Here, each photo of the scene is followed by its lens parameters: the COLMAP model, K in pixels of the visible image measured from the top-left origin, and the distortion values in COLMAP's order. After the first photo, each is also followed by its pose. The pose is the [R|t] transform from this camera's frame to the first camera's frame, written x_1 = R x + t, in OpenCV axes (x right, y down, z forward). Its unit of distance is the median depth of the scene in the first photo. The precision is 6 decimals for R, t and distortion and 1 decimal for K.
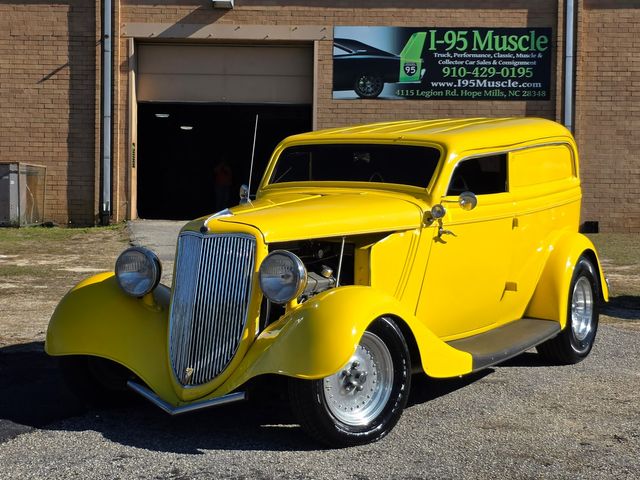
lens RADIAL K [[1182.5, 0, 329.9], [0, 1182.5, 246.2], [0, 0, 1]] dist [0.107583, 0.000000]
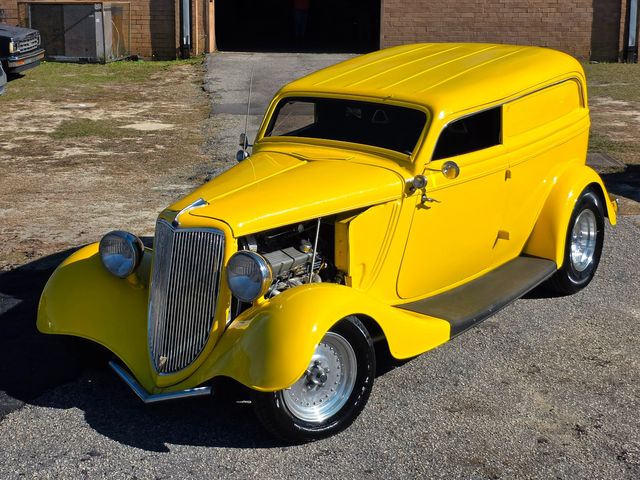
lens RADIAL K [[1106.5, 0, 307.8], [0, 1106.5, 222.2], [0, 0, 1]] dist [0.123431, 0.000000]
pose [[0.995457, 0.009403, -0.094742, 0.089769], [0.005265, 0.988151, 0.153394, -0.146629], [0.095062, -0.153196, 0.983613, 0.057772]]
